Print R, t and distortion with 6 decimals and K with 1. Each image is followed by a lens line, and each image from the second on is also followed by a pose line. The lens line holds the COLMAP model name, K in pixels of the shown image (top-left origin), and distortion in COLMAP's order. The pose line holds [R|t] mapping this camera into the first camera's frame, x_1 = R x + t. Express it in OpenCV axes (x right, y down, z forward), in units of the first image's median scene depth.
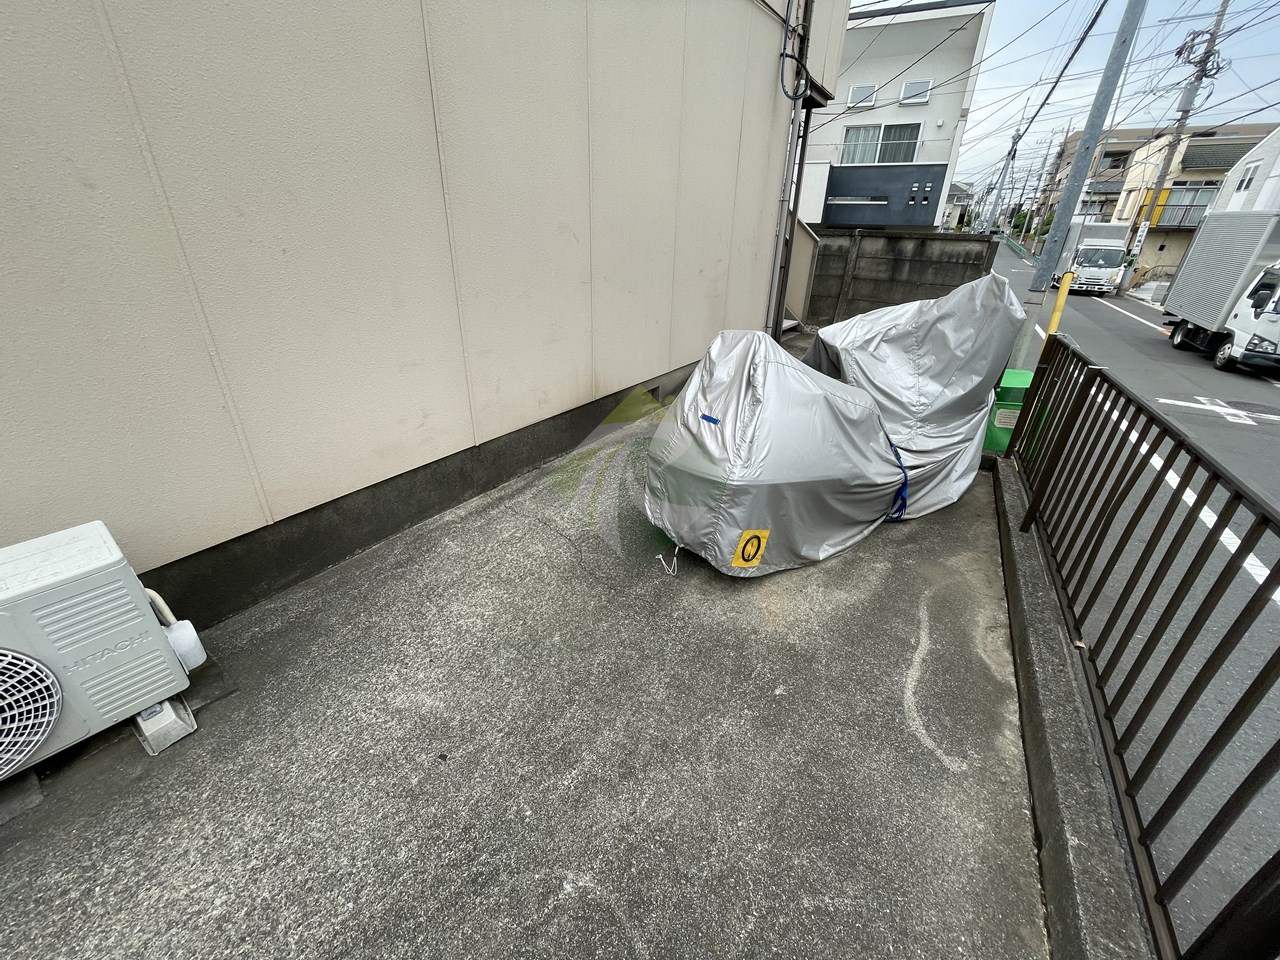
lens RADIAL K [[513.2, 0, 638.2], [0, 513.2, 488.4], [0, 0, 1]] dist [-0.004558, 0.000412]
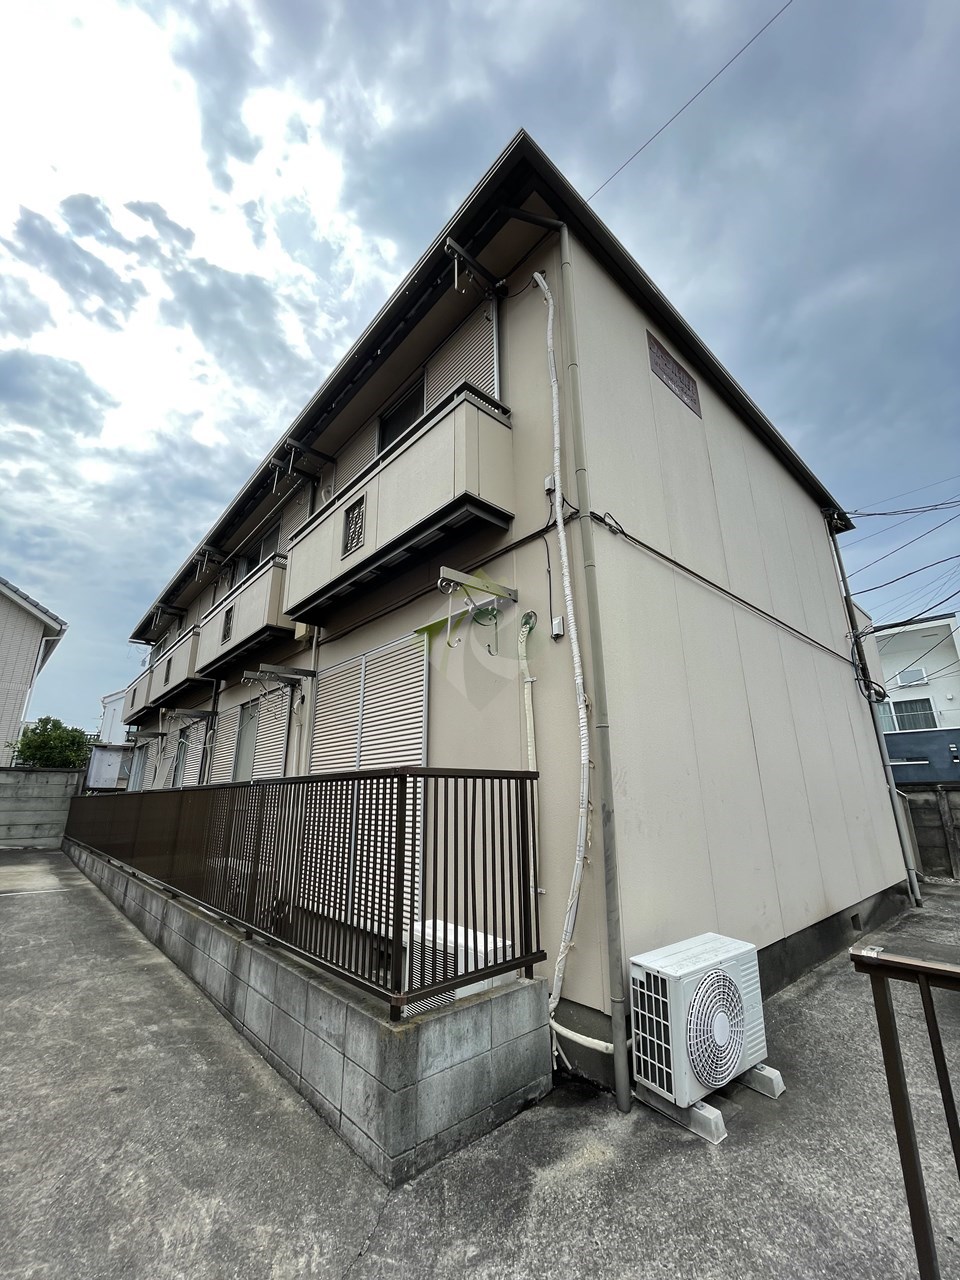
lens RADIAL K [[513.2, 0, 505.5], [0, 513.2, 651.6], [0, 0, 1]] dist [-0.004558, 0.000412]
pose [[0.968925, -0.099460, -0.226479, -0.203116], [-0.081185, 0.737010, -0.670989, 0.101628], [0.233654, 0.668524, 0.706032, -0.197064]]
